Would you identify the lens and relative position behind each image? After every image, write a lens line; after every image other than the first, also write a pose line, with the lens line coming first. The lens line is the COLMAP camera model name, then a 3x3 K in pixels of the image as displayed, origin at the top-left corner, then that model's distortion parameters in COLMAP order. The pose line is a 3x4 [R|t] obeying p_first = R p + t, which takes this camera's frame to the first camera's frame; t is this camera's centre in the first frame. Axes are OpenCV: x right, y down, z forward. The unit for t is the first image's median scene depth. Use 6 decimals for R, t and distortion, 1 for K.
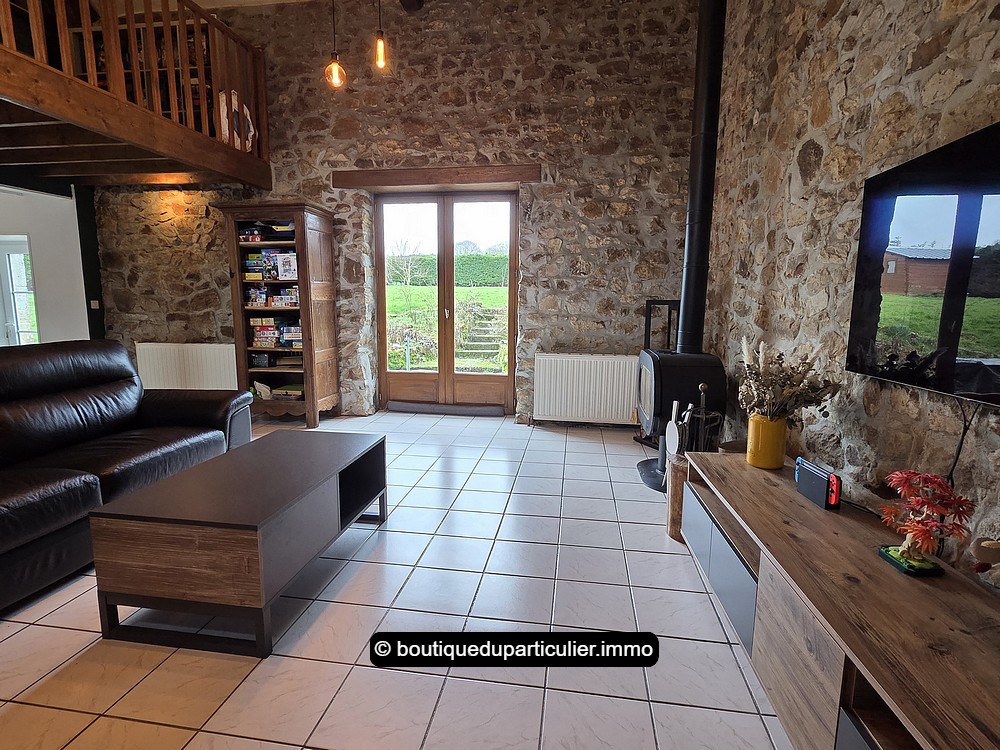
lens RADIAL K [[499.5, 0, 439.0], [0, 499.5, 319.2], [0, 0, 1]] dist [-0.000984, -0.000394]
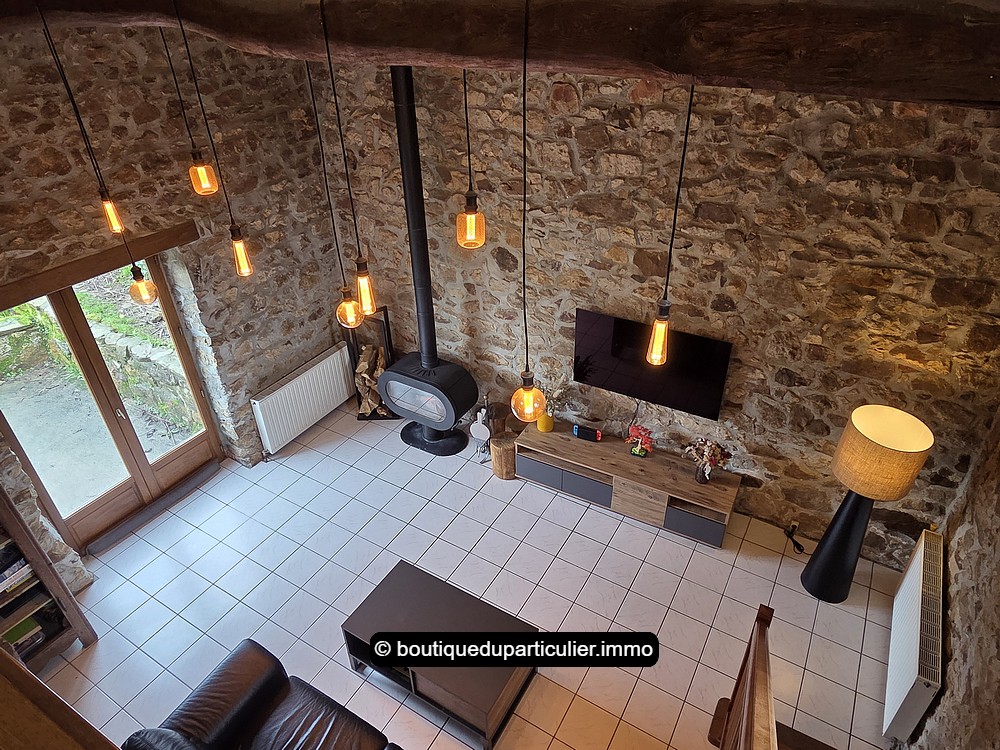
lens RADIAL K [[619.2, 0, 501.9], [0, 619.2, 369.6], [0, 0, 1]] dist [-0.007617, -0.000505]
pose [[0.373195, -0.520385, 0.768066, -0.553473], [0.160507, 0.851609, 0.498999, -0.538456], [-0.913763, -0.062944, 0.401342, 0.069603]]
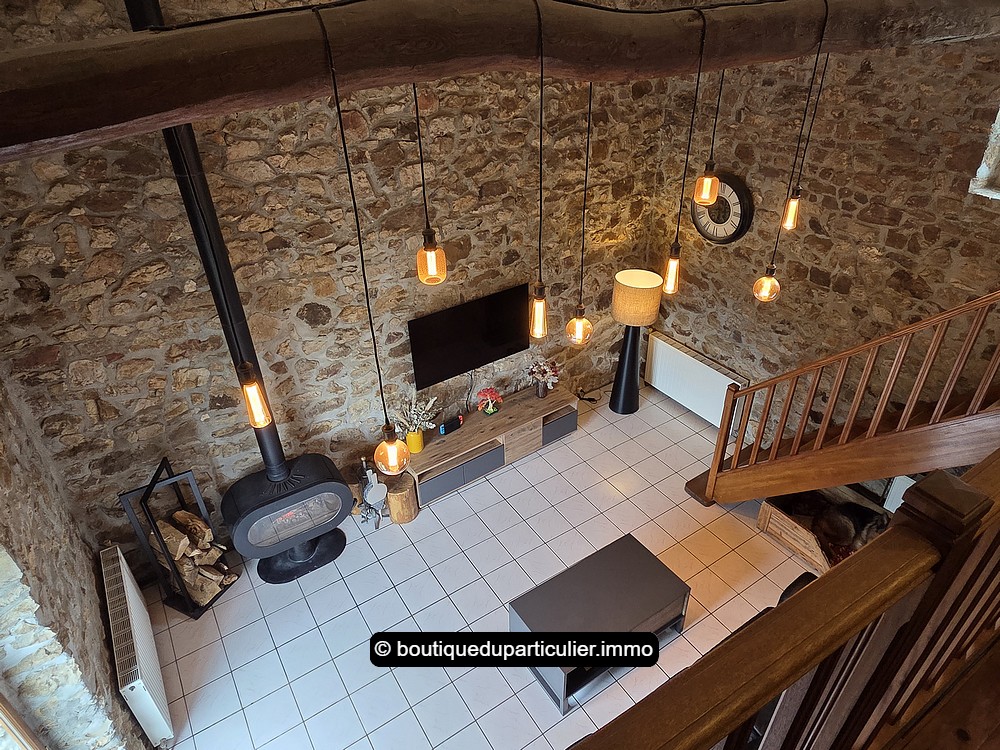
lens RADIAL K [[619.2, 0, 501.9], [0, 619.2, 369.6], [0, 0, 1]] dist [-0.007617, -0.000505]
pose [[-0.675852, -0.391825, 0.624257, -0.462962], [0.121365, 0.776256, 0.618625, -0.660846], [-0.726976, 0.493862, -0.477080, 0.800899]]
